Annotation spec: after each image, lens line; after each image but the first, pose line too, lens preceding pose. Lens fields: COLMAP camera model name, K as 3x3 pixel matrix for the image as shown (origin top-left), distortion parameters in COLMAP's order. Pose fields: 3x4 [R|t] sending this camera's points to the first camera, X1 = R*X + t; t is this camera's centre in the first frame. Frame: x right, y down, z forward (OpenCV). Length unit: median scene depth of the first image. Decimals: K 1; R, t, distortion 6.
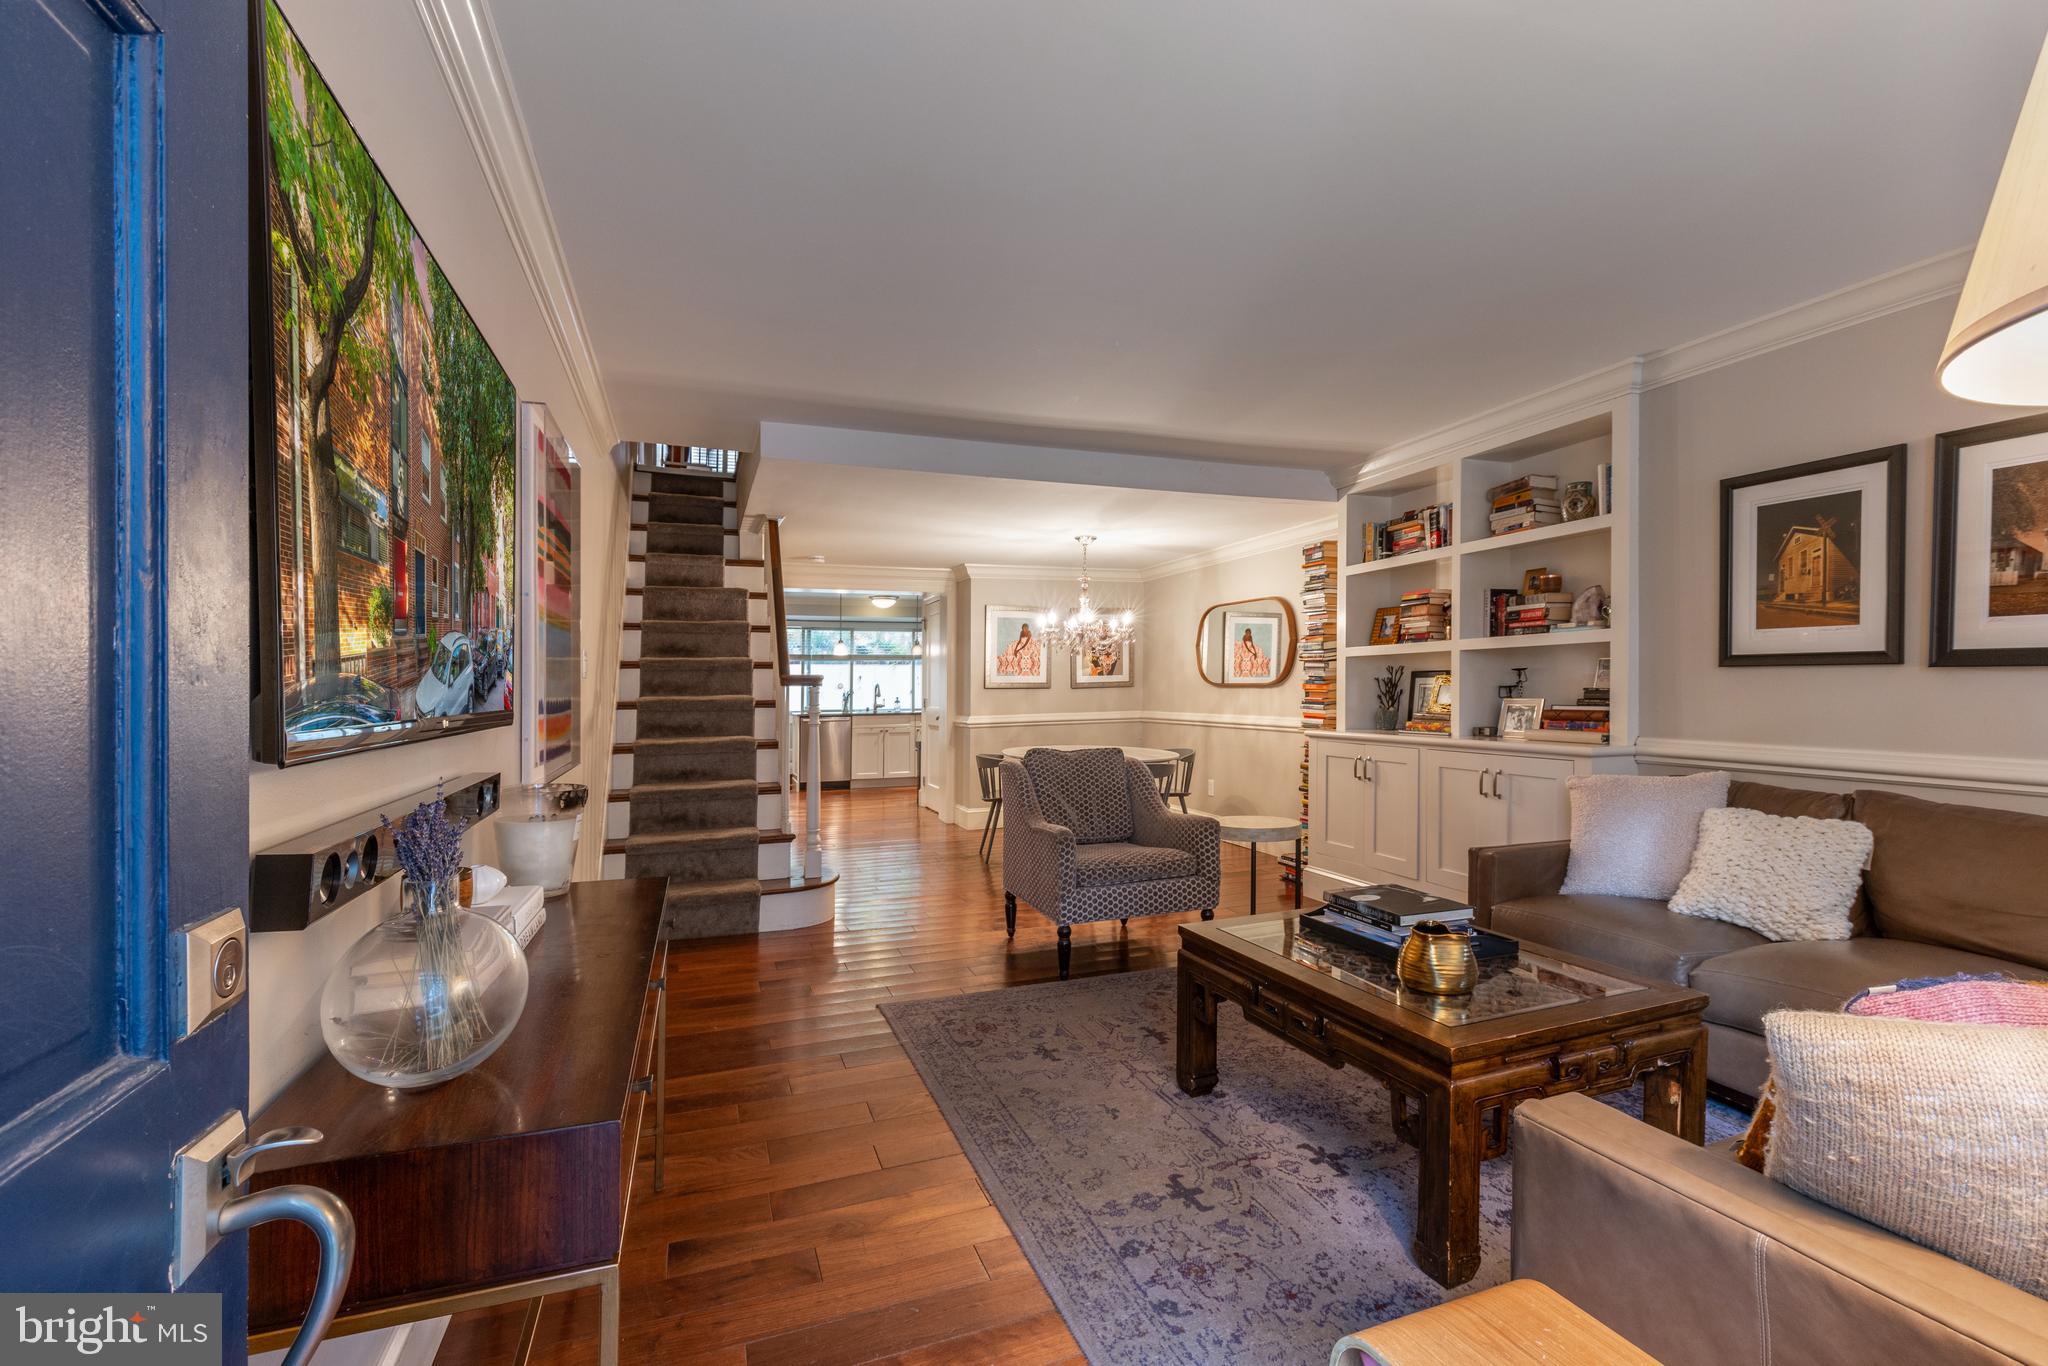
lens RADIAL K [[915.1, 0, 1028.6], [0, 915.1, 690.9], [0, 0, 1]] dist [0.007343, -0.002976]
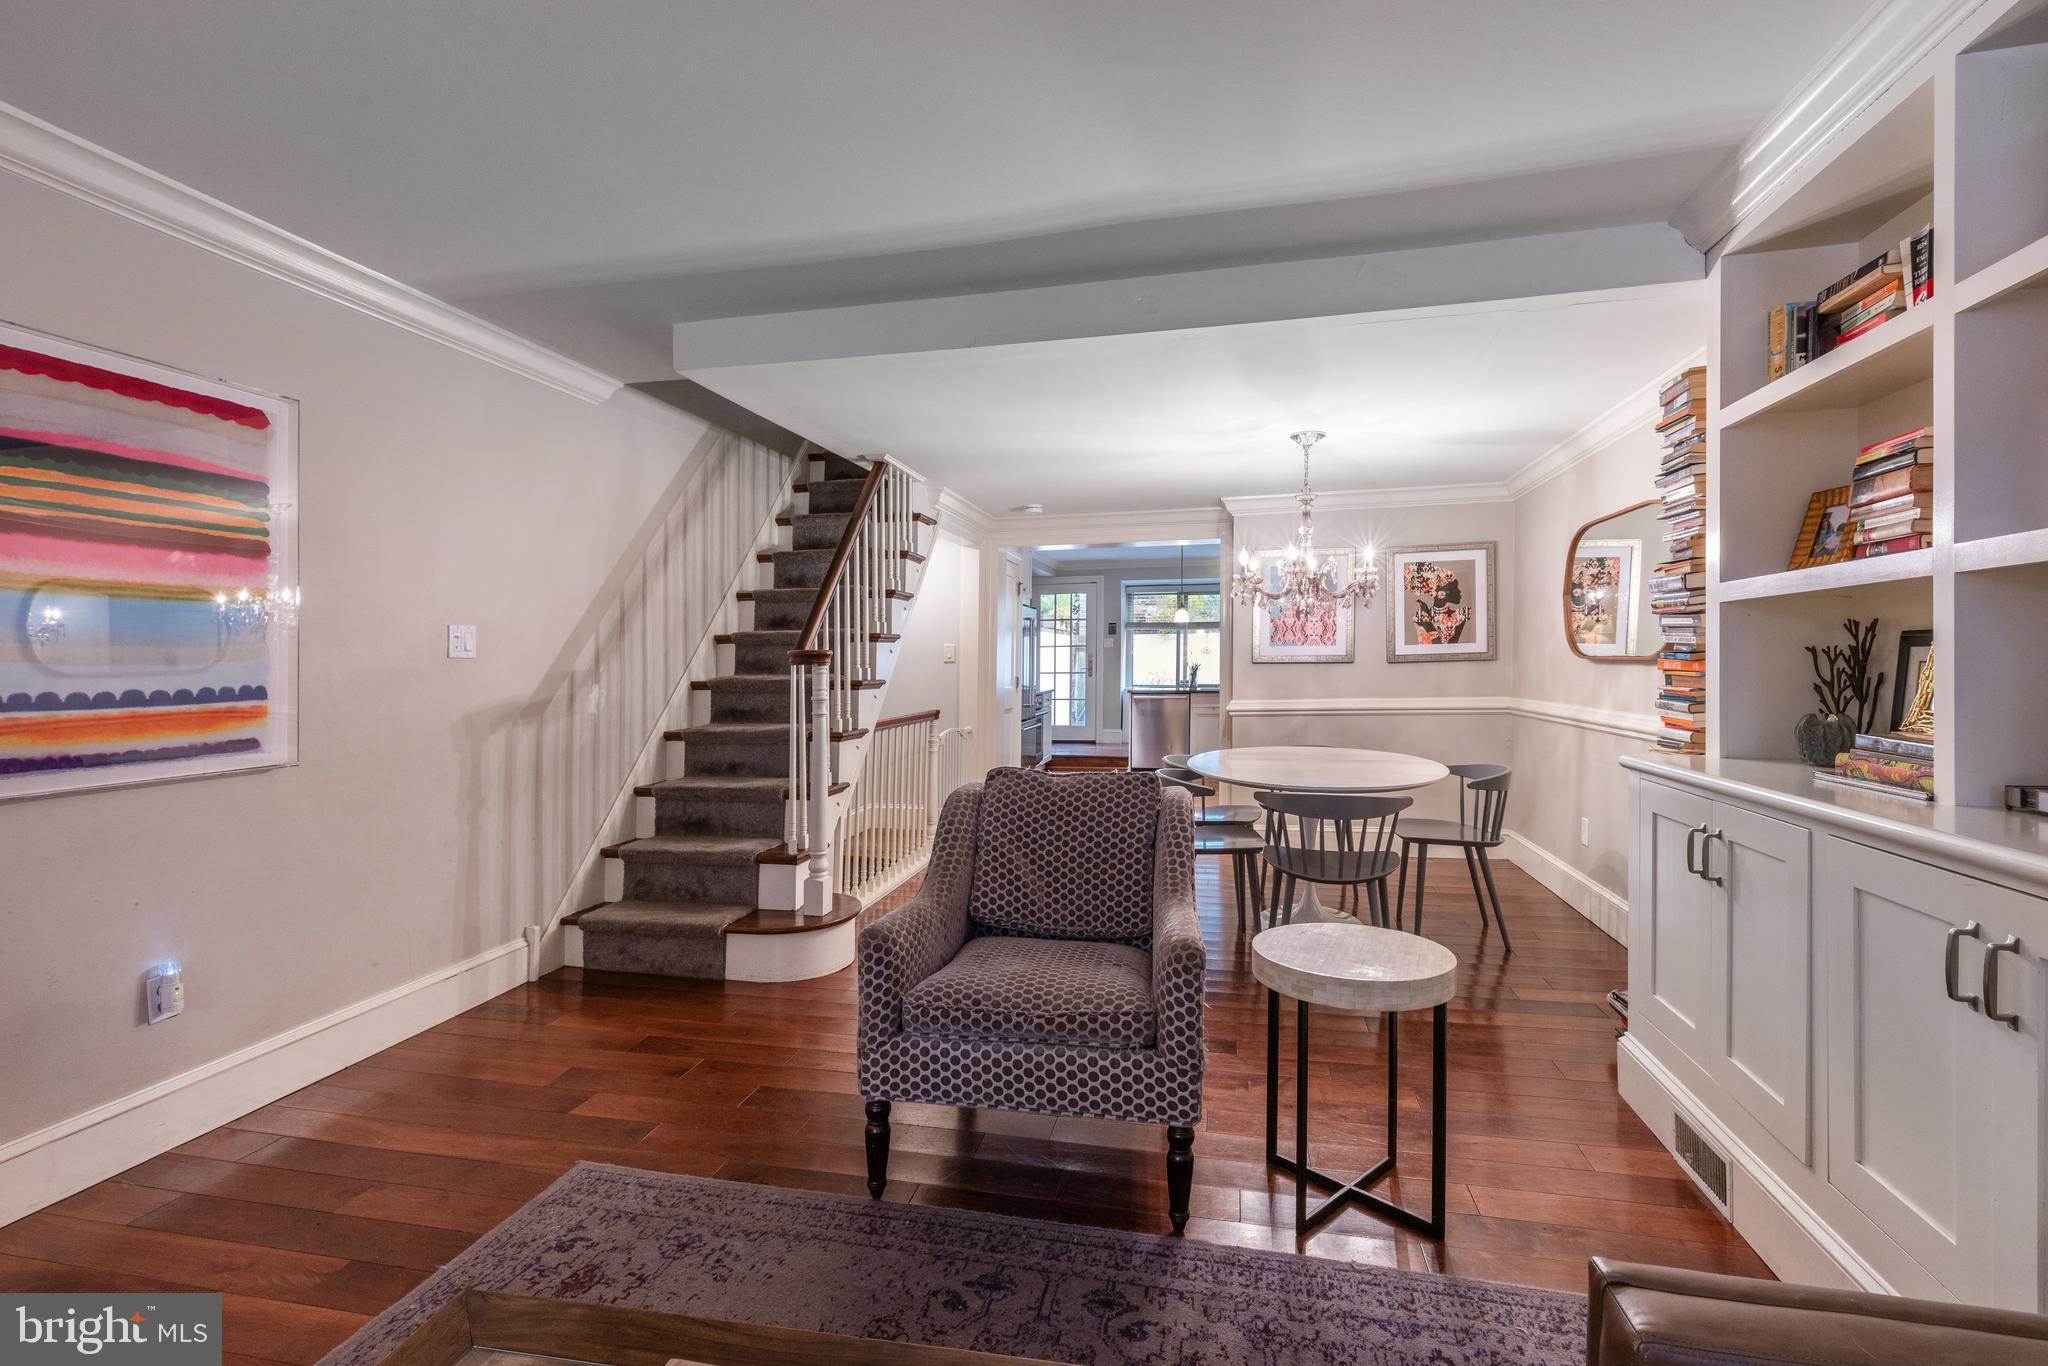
lens RADIAL K [[915.1, 0, 1043.5], [0, 915.1, 651.5], [0, 0, 1]] dist [0.007343, -0.002976]
pose [[0.839457, -0.005945, -0.543393, 0.308669], [0.001483, 0.999961, -0.008650, -0.008803], [0.543424, 0.006456, 0.839434, 0.415339]]
